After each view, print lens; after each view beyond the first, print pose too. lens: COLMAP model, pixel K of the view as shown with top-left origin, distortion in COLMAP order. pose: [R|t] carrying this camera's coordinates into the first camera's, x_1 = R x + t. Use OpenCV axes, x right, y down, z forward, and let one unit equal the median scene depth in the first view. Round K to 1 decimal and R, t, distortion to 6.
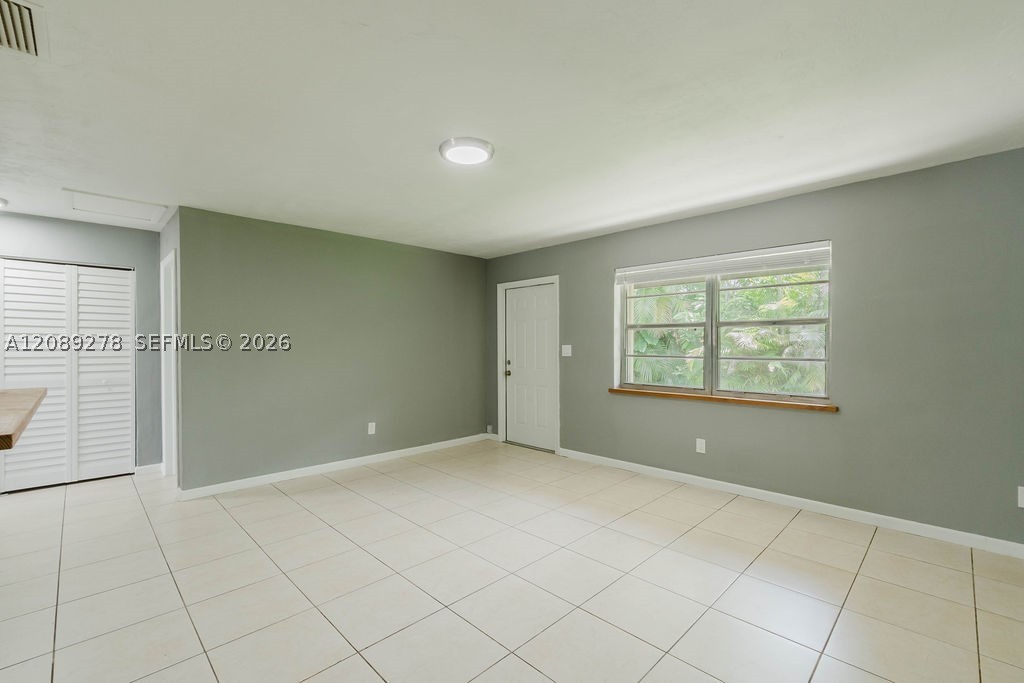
lens RADIAL K [[436.2, 0, 472.4], [0, 436.2, 348.4], [0, 0, 1]] dist [-0.000237, 0.000057]
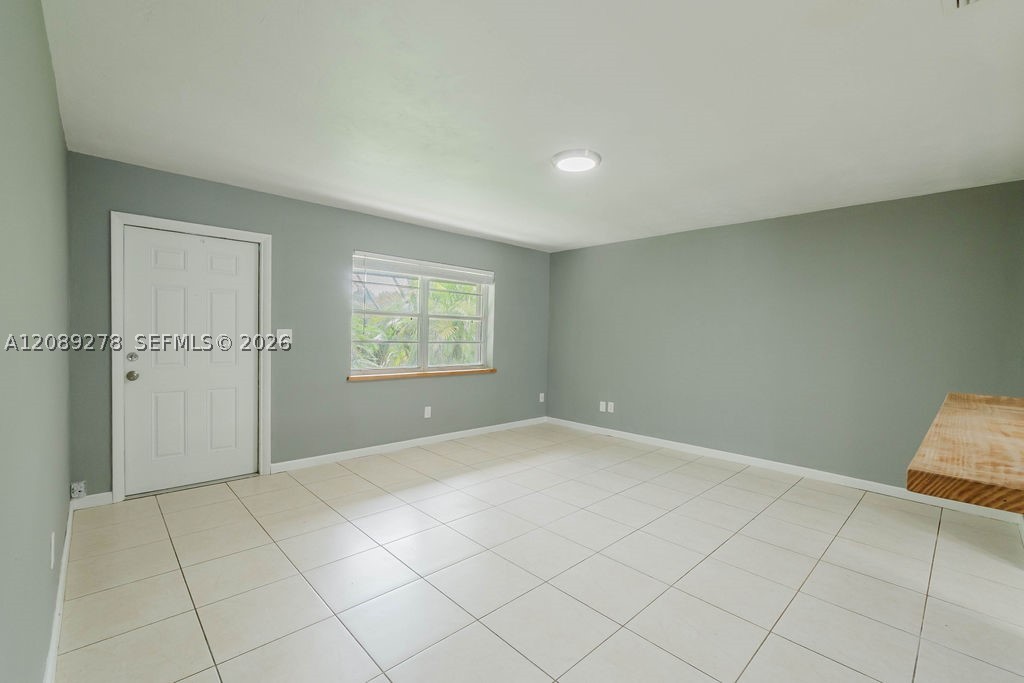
lens RADIAL K [[451.1, 0, 509.0], [0, 451.1, 344.1], [0, 0, 1]] dist [-0.001550, 0.000011]
pose [[-0.031198, -0.026772, 0.999155, -0.676609], [-0.017390, 0.999504, 0.026238, -0.009563], [-0.999362, -0.016557, -0.031649, 0.704124]]
